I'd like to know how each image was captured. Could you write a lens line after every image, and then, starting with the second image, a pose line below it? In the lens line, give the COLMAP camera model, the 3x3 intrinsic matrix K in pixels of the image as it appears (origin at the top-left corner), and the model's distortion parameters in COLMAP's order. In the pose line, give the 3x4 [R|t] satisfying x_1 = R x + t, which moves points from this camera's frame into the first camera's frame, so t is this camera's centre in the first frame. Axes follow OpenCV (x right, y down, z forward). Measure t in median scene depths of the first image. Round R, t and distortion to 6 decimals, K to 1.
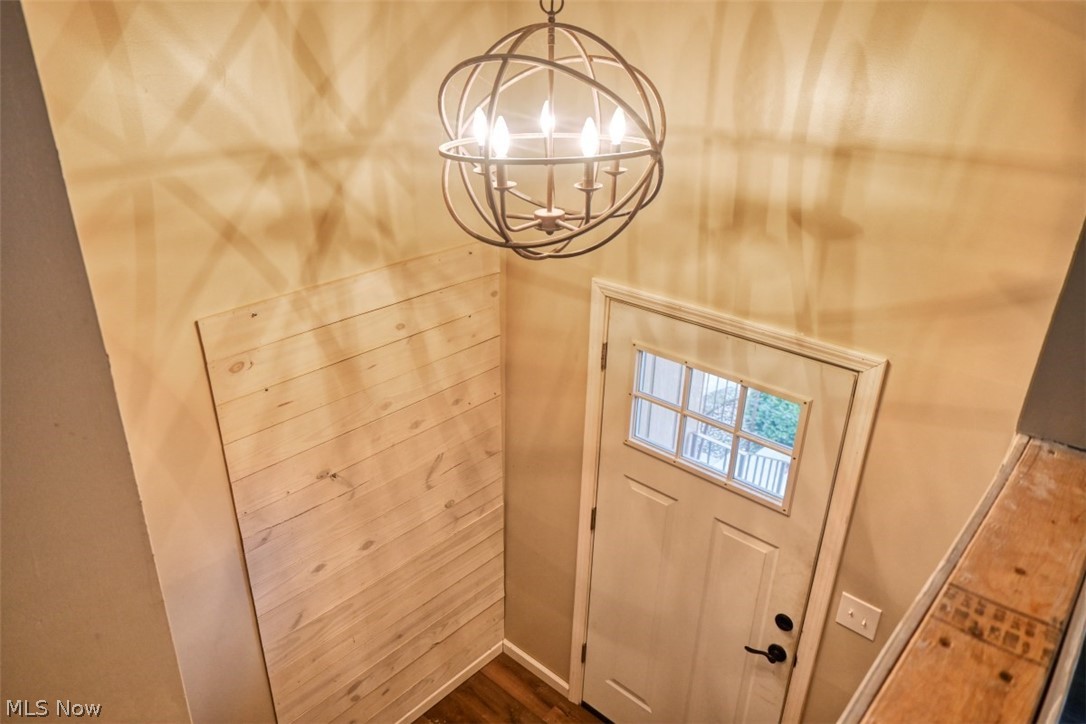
lens RADIAL K [[742.3, 0, 542.5], [0, 742.3, 358.4], [0, 0, 1]] dist [-0.003123, -0.000747]
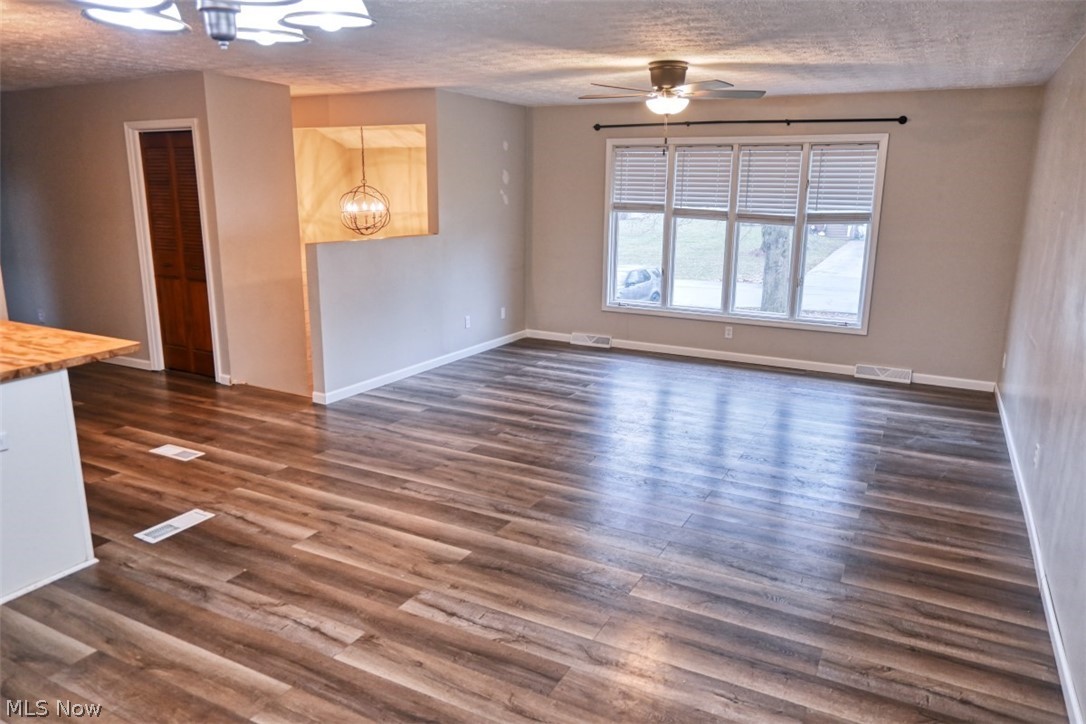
lens RADIAL K [[731.8, 0, 543.0], [0, 731.8, 362.0], [0, 0, 1]] dist [-0.001650, -0.000802]
pose [[0.970468, -0.066457, 0.231894, -0.037934], [0.108840, 0.978523, -0.175063, 1.586213], [-0.215280, 0.195133, 0.956858, -3.483543]]
